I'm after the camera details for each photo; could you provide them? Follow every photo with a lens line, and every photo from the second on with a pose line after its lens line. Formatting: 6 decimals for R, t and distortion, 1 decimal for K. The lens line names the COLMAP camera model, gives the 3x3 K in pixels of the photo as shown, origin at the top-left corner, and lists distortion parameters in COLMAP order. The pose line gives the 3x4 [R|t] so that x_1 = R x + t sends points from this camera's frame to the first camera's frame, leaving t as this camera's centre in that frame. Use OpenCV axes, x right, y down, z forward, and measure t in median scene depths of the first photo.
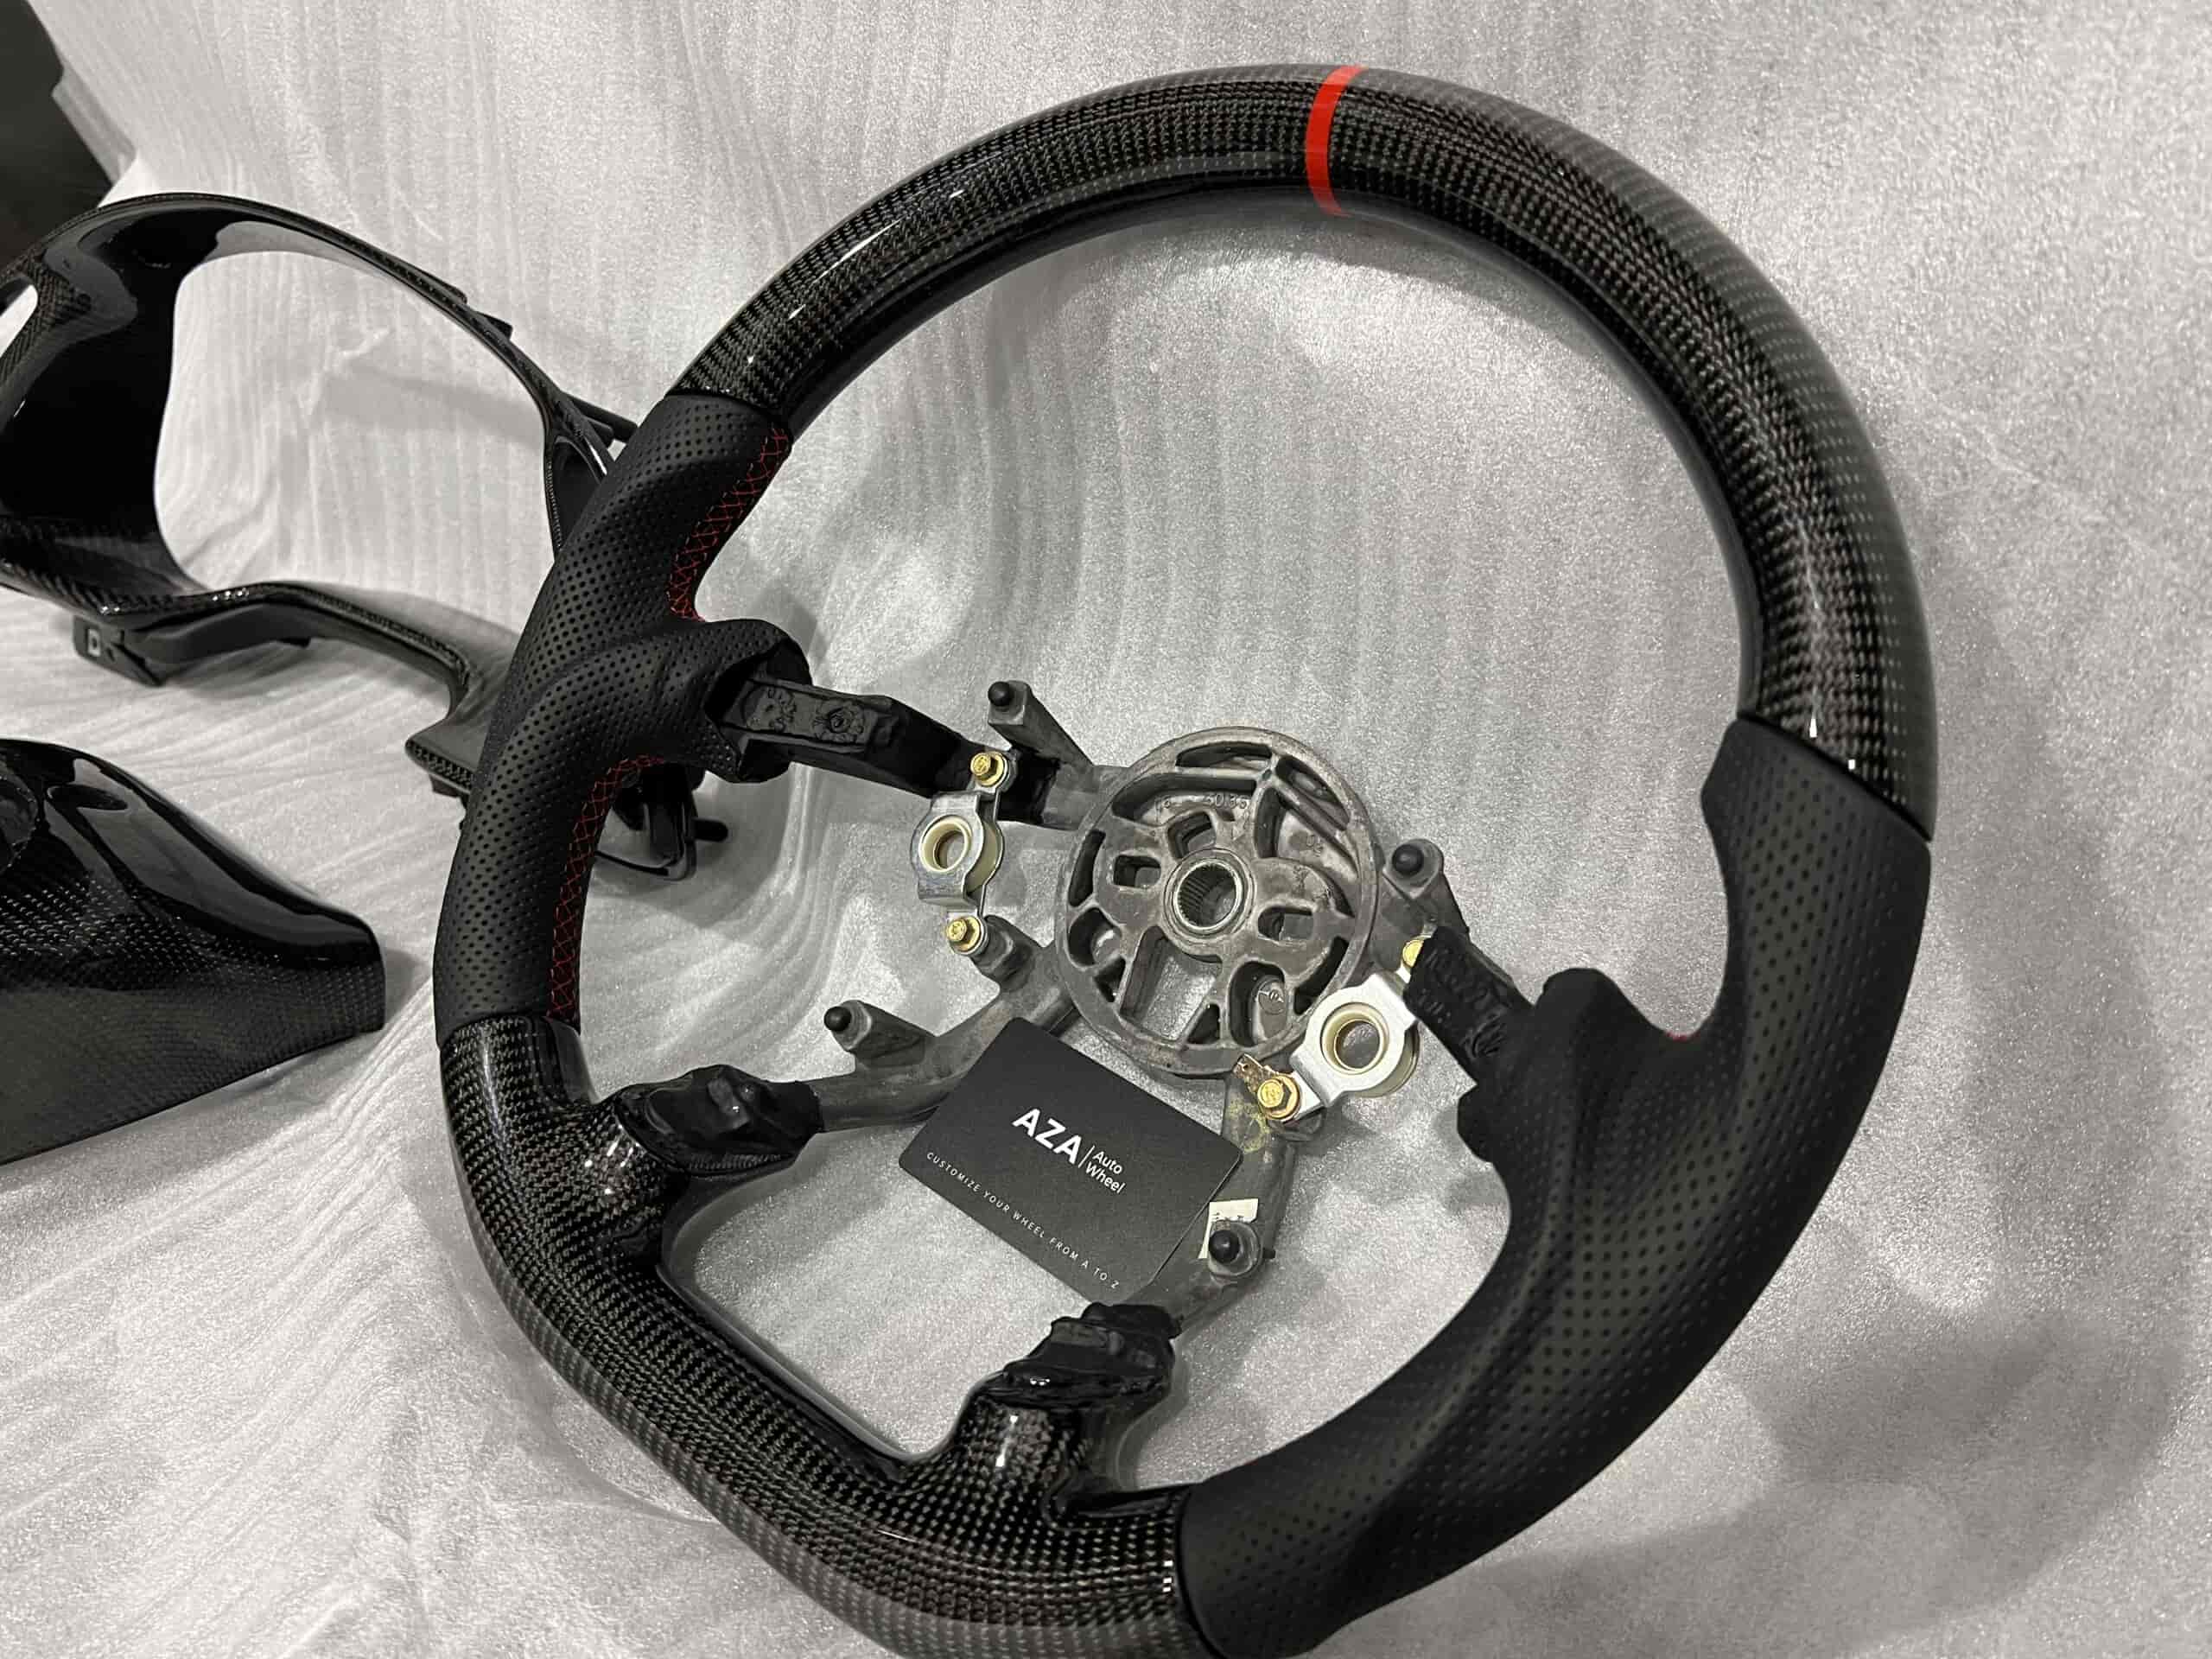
lens RADIAL K [[1715.0, 0, 1091.4], [0, 1715.0, 814.8], [0, 0, 1]] dist [0.041688, -0.069161]
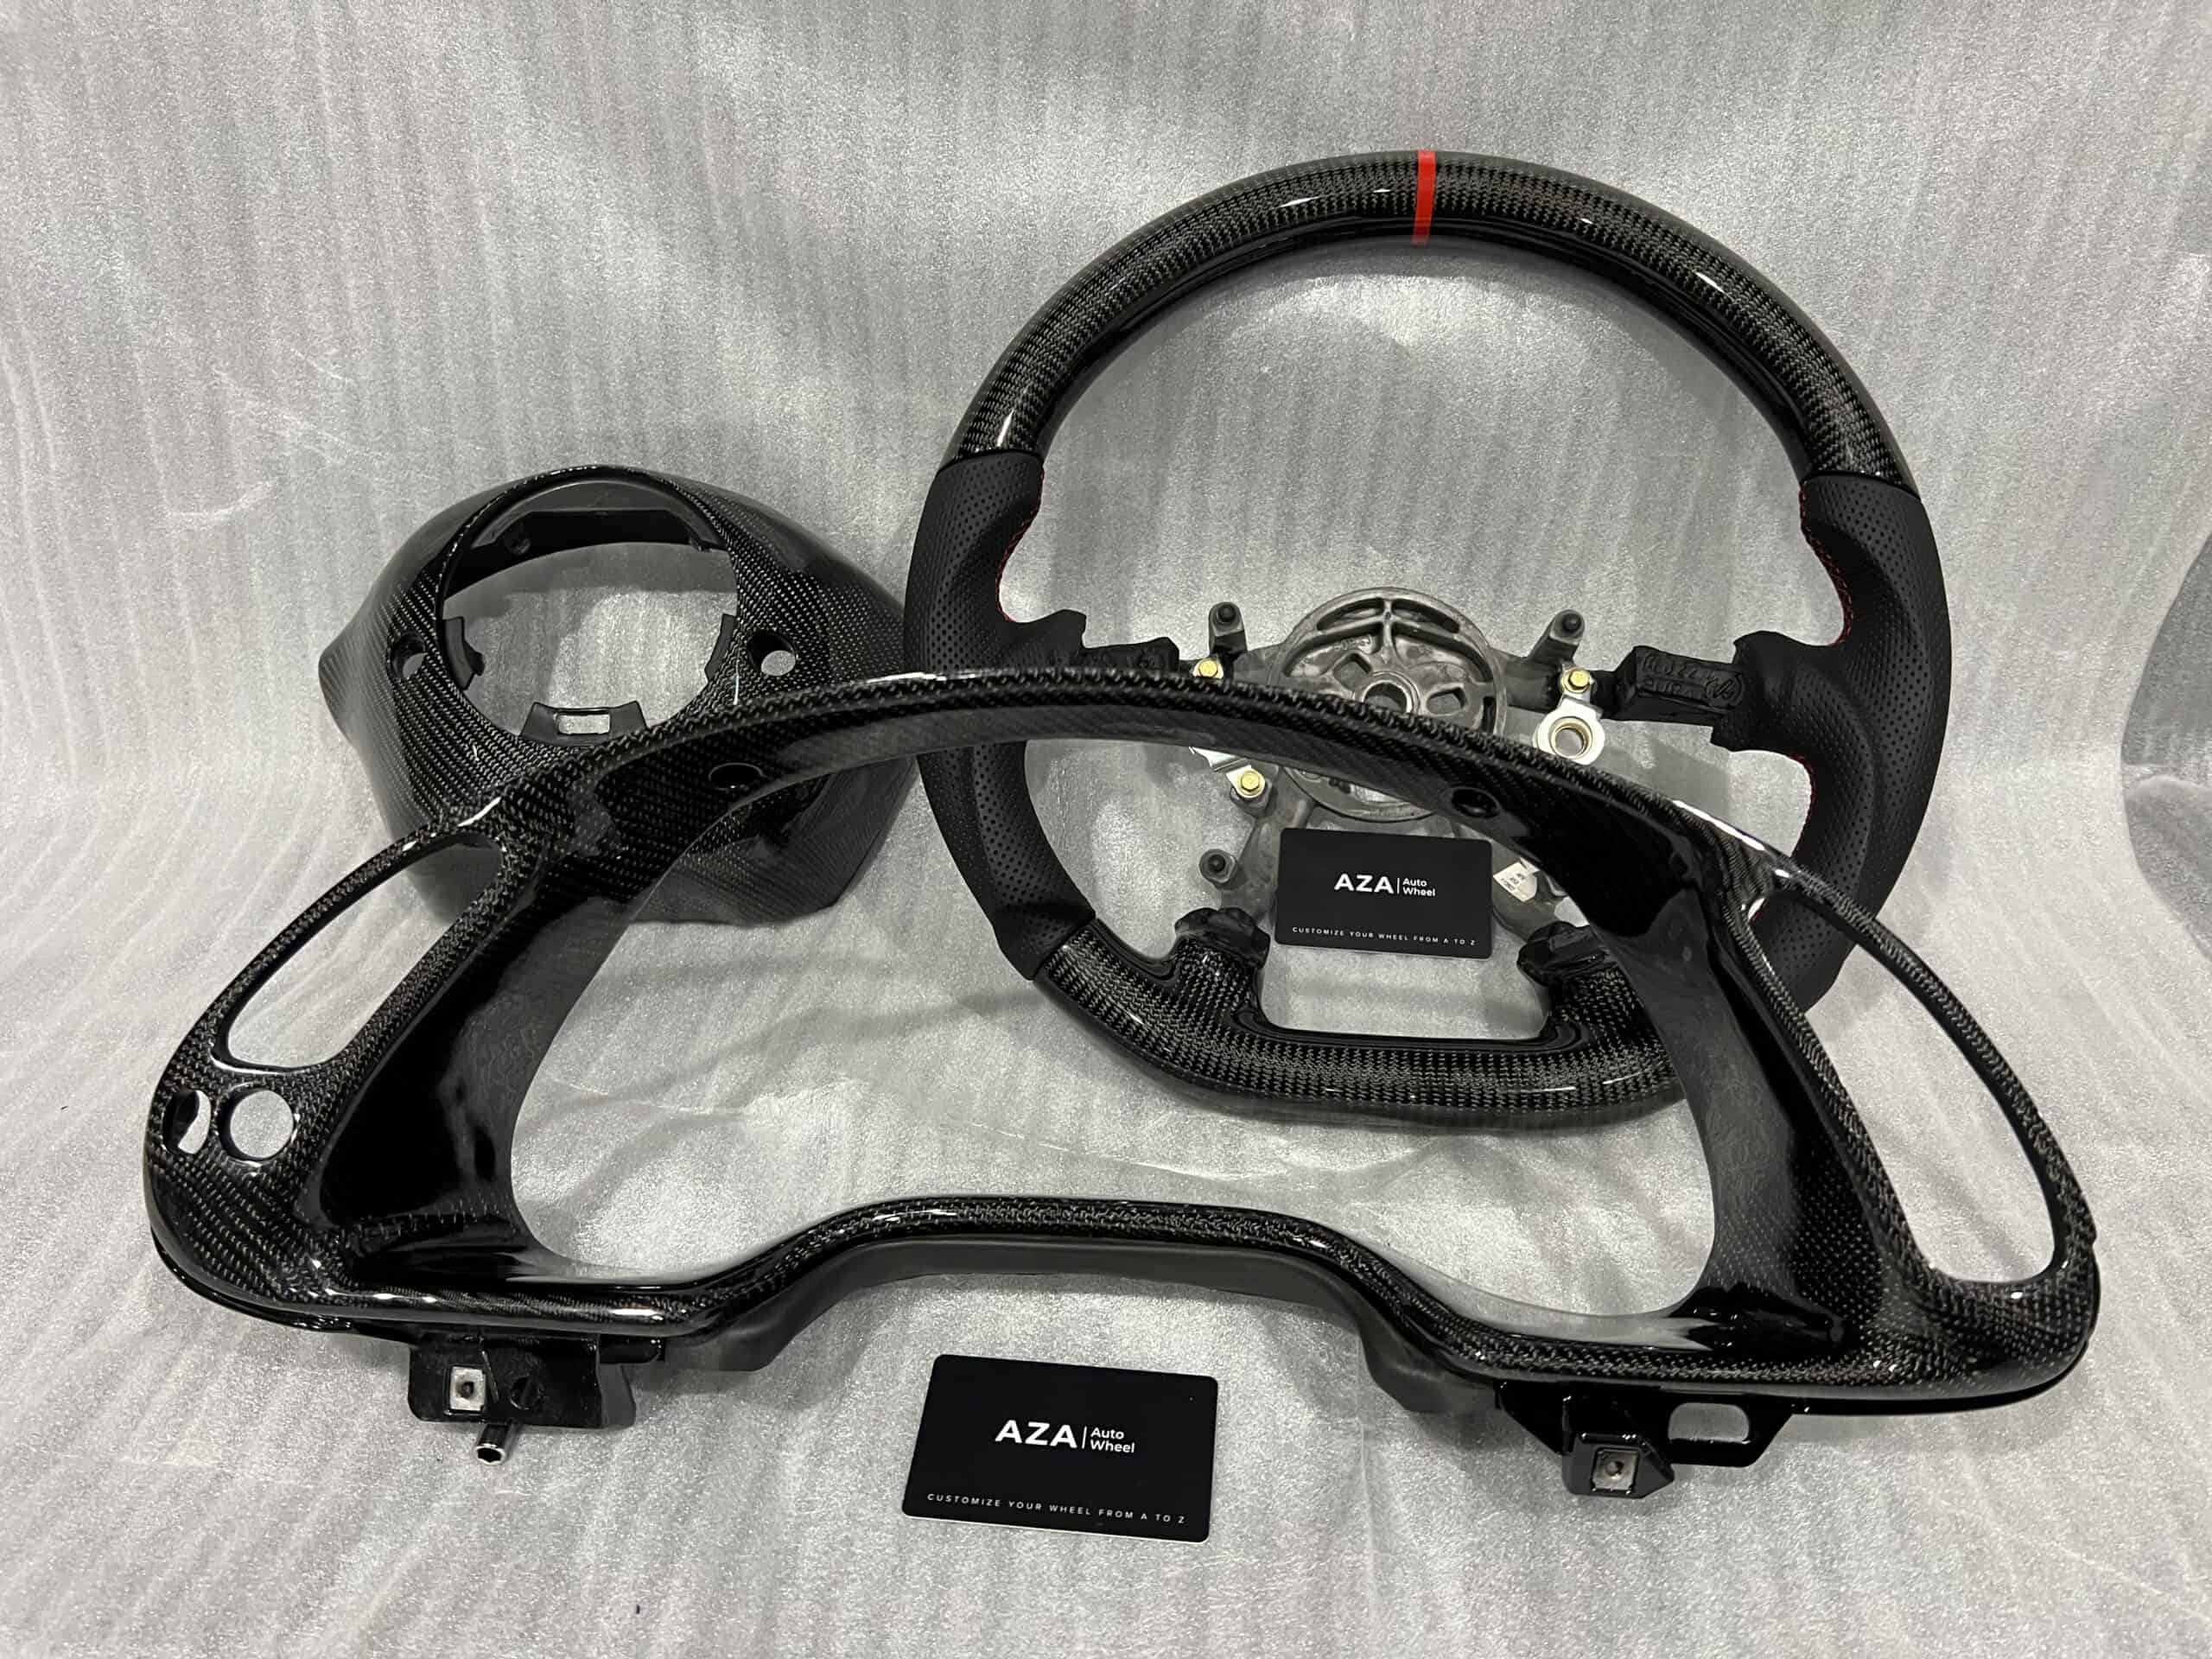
lens RADIAL K [[1715.0, 0, 1090.8], [0, 1715.0, 831.1], [0, 0, 1]] dist [0.041688, -0.069161]
pose [[0.808343, -0.323028, 0.492174, -0.918467], [0.300688, 0.945286, 0.126570, -0.115112], [-0.506131, 0.045679, 0.861246, -0.160787]]
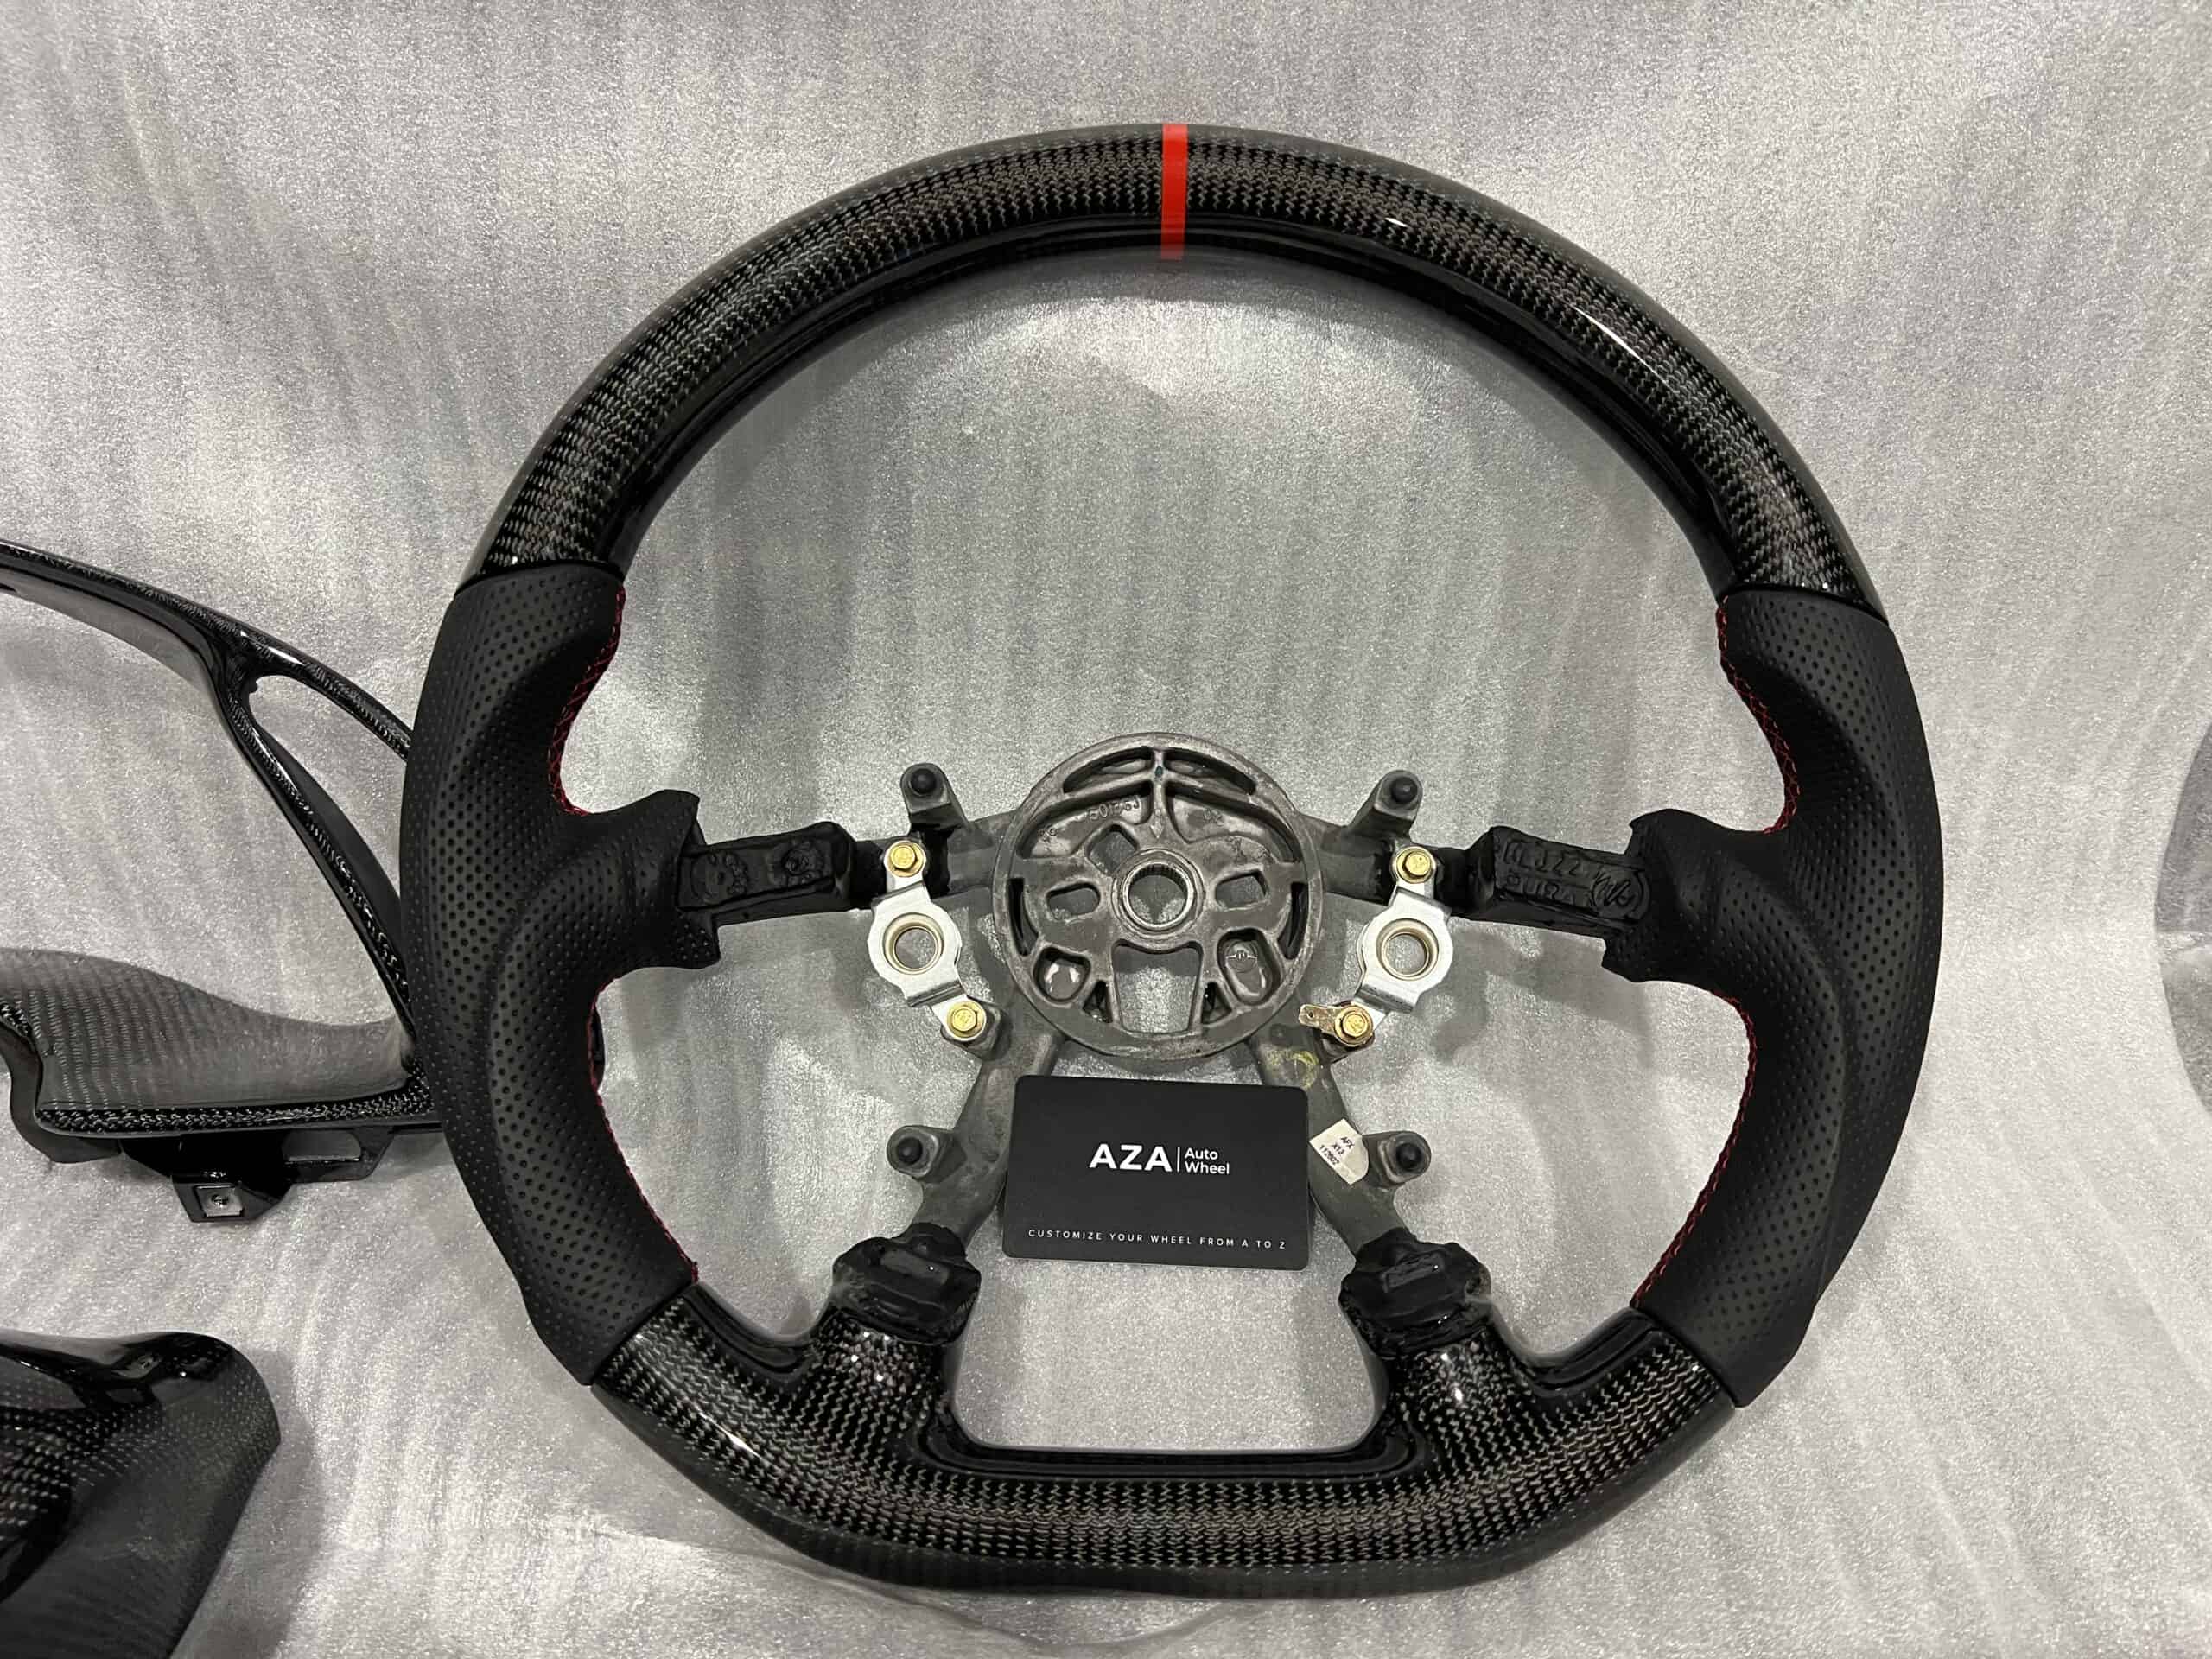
lens RADIAL K [[1715.0, 0, 1118.5], [0, 1715.0, 835.8], [0, 0, 1]] dist [0.041688, -0.069161]
pose [[0.757369, -0.341128, 0.556798, -0.540172], [0.314909, 0.937794, 0.146203, -0.153245], [-0.572036, 0.064611, 0.817680, 0.128683]]
